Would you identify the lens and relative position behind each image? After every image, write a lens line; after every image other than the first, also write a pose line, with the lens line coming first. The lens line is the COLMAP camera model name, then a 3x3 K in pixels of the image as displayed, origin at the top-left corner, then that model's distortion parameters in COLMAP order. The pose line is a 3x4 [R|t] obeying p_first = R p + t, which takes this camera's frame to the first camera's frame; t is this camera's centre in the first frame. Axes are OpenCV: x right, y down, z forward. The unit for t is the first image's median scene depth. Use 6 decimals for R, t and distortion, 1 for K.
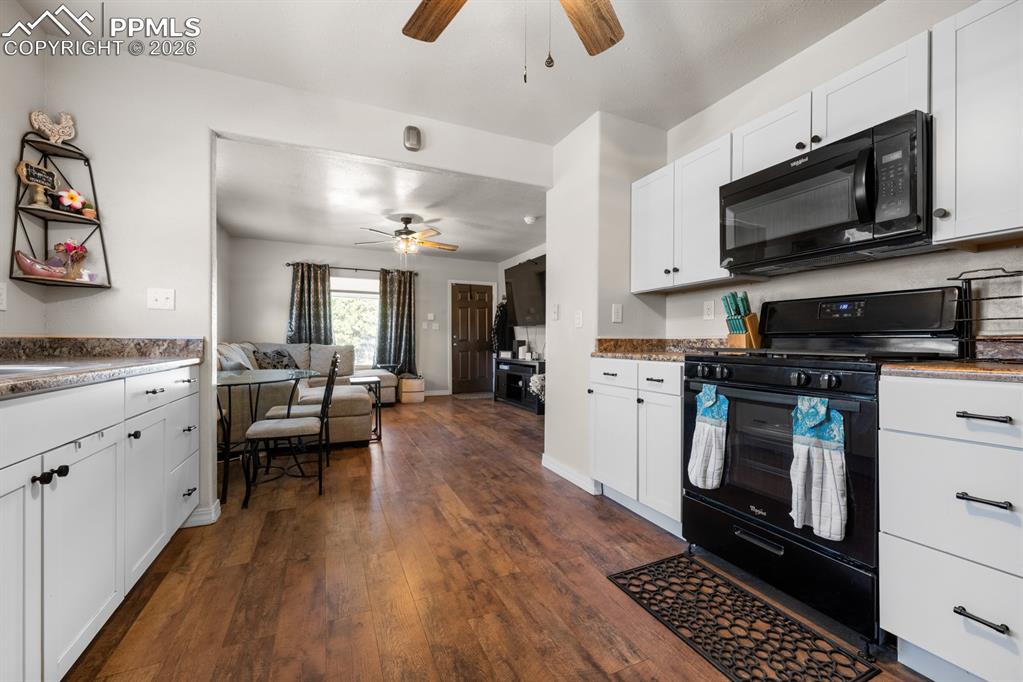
lens RADIAL K [[408.6, 0, 509.9], [0, 408.6, 344.7], [0, 0, 1]] dist [0.001907, 0.000045]
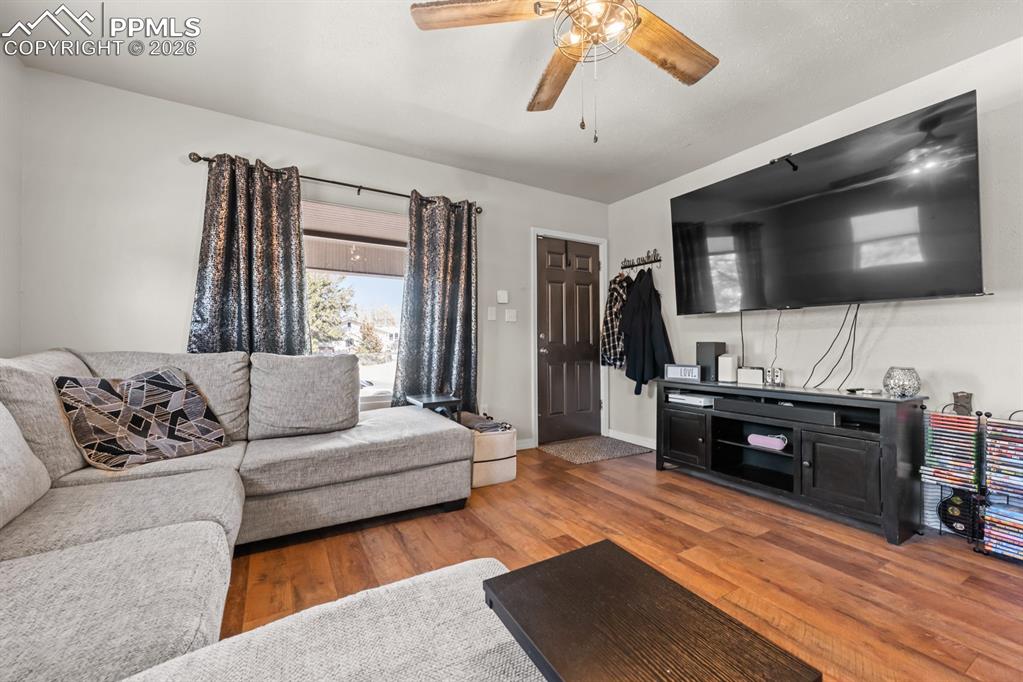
lens RADIAL K [[408.6, 0, 511.1], [0, 408.6, 337.3], [0, 0, 1]] dist [0.001907, 0.000045]
pose [[0.995108, -0.002264, 0.098766, -0.269959], [0.004433, 0.999754, -0.021753, -0.007388], [-0.098692, 0.022084, 0.994873, 0.567597]]
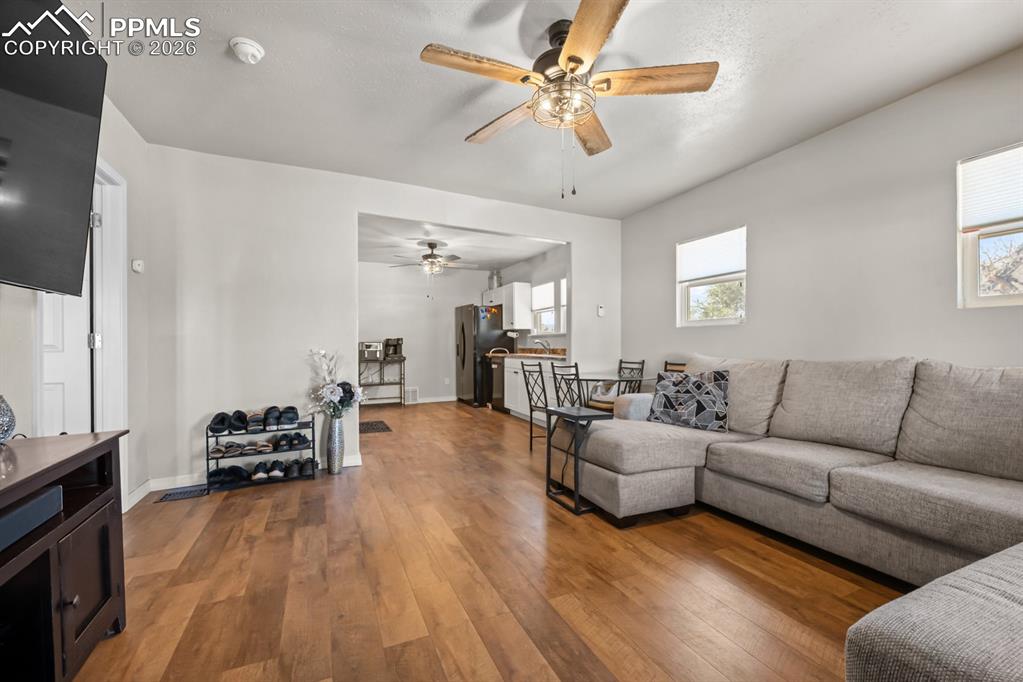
lens RADIAL K [[408.6, 0, 513.1], [0, 408.6, 345.5], [0, 0, 1]] dist [0.001907, 0.000045]
pose [[-0.999939, -0.002696, -0.010741, -0.160189], [-0.002764, 0.999976, 0.006307, -0.014486], [0.010724, 0.006336, -0.999922, 1.091045]]
